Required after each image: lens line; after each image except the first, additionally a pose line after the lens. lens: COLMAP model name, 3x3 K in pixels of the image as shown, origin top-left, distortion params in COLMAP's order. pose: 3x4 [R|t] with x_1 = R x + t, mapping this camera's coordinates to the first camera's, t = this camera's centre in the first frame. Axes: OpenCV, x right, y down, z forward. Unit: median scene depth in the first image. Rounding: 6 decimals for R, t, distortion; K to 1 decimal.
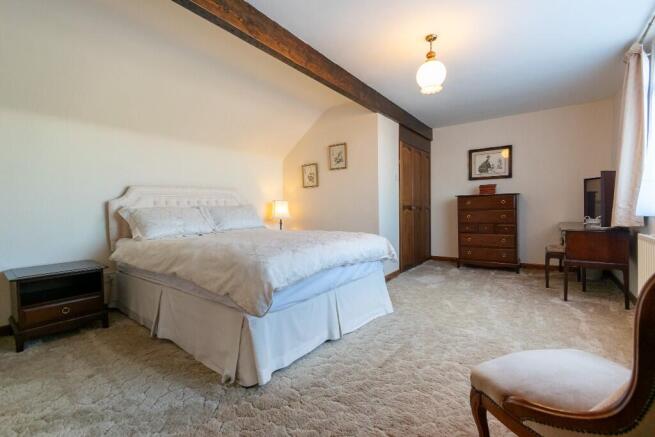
lens RADIAL K [[290.1, 0, 327.5], [0, 290.1, 218.2], [0, 0, 1]] dist [0.006703, -0.002657]
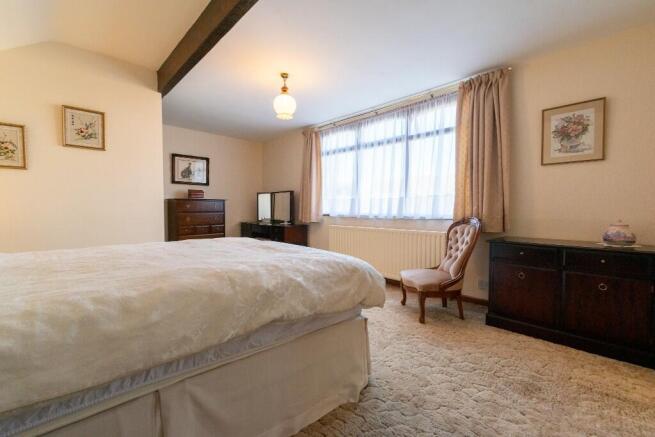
lens RADIAL K [[290.1, 0, 327.2], [0, 290.1, 215.5], [0, 0, 1]] dist [0.006703, -0.002657]
pose [[0.165347, -0.007036, 0.986210, -0.440435], [0.027912, 0.999607, 0.002452, -0.006989], [-0.985840, 0.027121, 0.165479, 0.324468]]
